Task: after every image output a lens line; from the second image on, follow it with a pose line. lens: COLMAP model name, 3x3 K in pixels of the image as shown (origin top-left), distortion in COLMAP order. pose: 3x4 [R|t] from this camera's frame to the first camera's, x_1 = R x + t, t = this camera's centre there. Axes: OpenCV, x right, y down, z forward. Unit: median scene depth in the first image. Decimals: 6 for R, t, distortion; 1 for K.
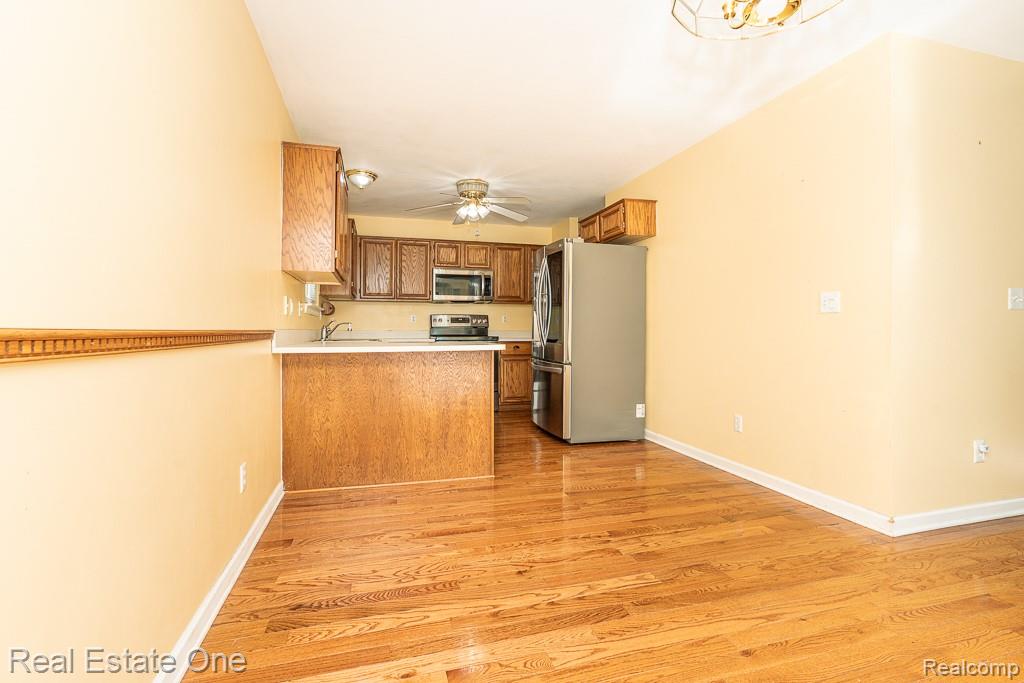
lens RADIAL K [[468.6, 0, 520.7], [0, 468.6, 333.2], [0, 0, 1]] dist [-0.010211, 0.003906]
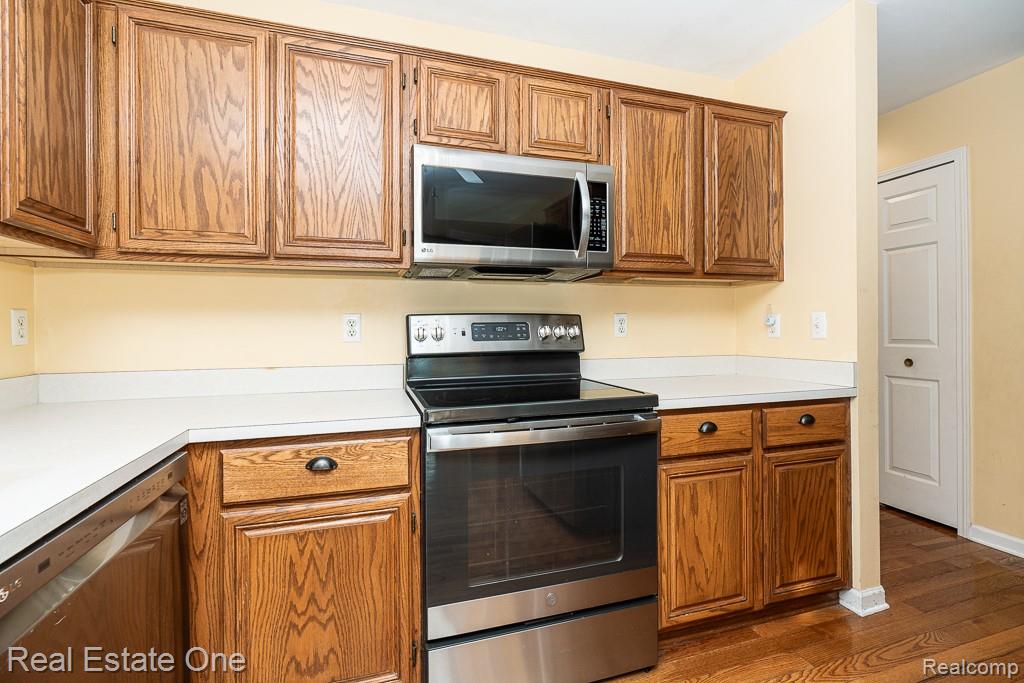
lens RADIAL K [[468.6, 0, 520.4], [0, 468.6, 329.3], [0, 0, 1]] dist [-0.010211, 0.003906]
pose [[0.999635, -0.003390, 0.026788, -0.128786], [0.003094, 0.999934, 0.011088, -0.032954], [-0.026824, -0.011001, 0.999580, 0.708150]]
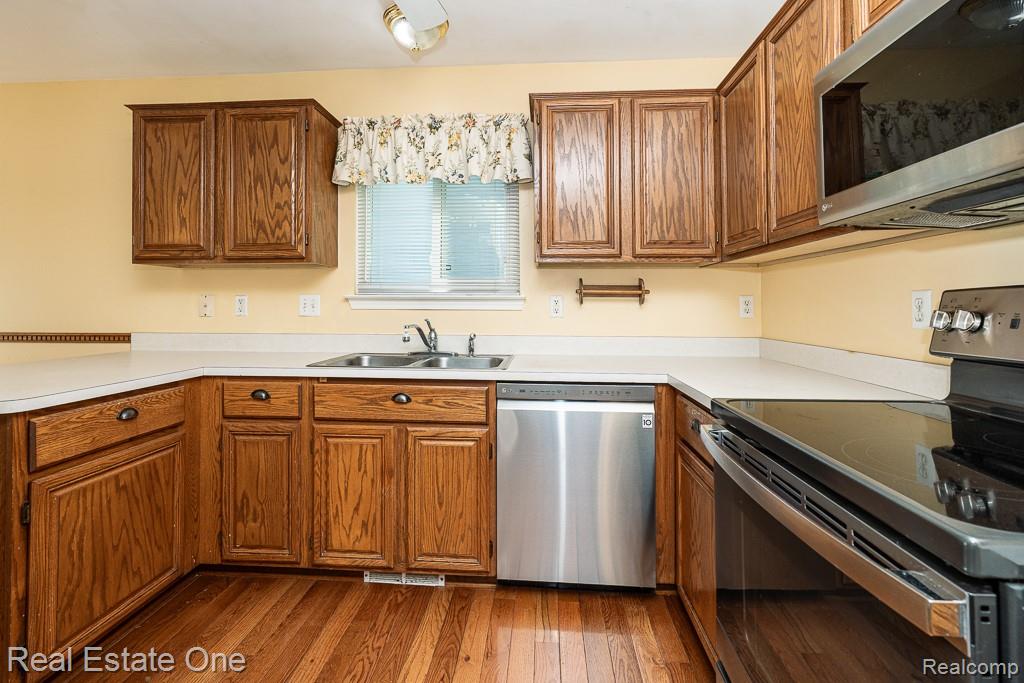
lens RADIAL K [[468.6, 0, 502.6], [0, 468.6, 299.1], [0, 0, 1]] dist [-0.010211, 0.003906]
pose [[-0.363300, -0.010031, -0.931618, 0.058882], [0.004064, 0.999915, -0.012352, -0.034182], [0.931663, -0.008273, -0.363228, 0.921184]]
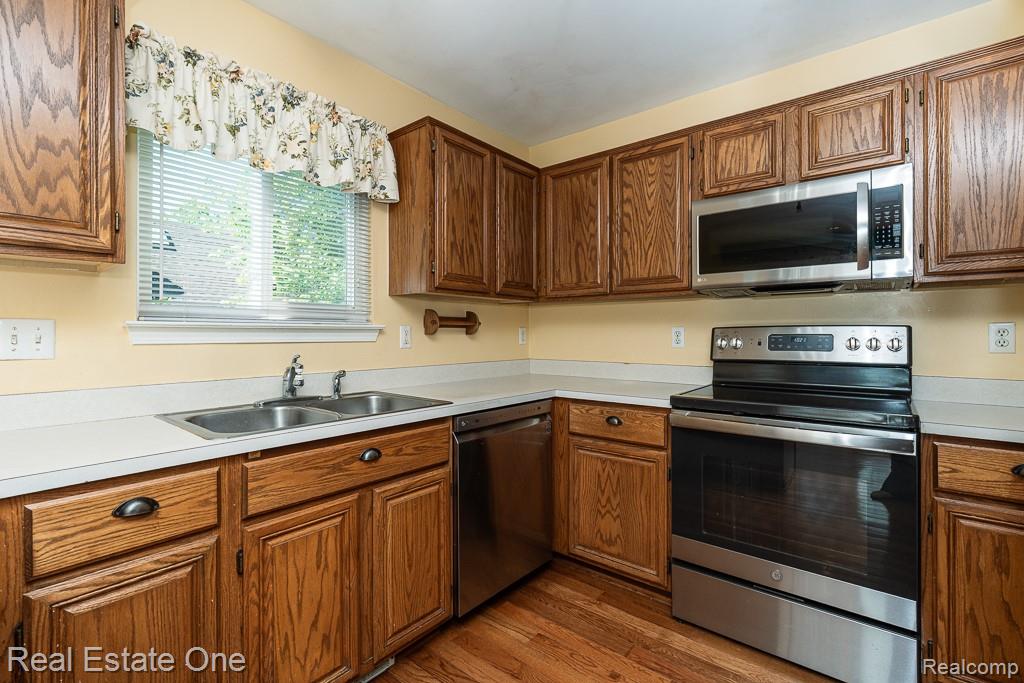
lens RADIAL K [[468.6, 0, 503.2], [0, 468.6, 334.7], [0, 0, 1]] dist [-0.010211, 0.003906]
pose [[0.553871, 0.003447, -0.832595, 0.036084], [0.005075, 0.999959, 0.007516, -0.037499], [0.832587, -0.008388, 0.553831, 0.657330]]
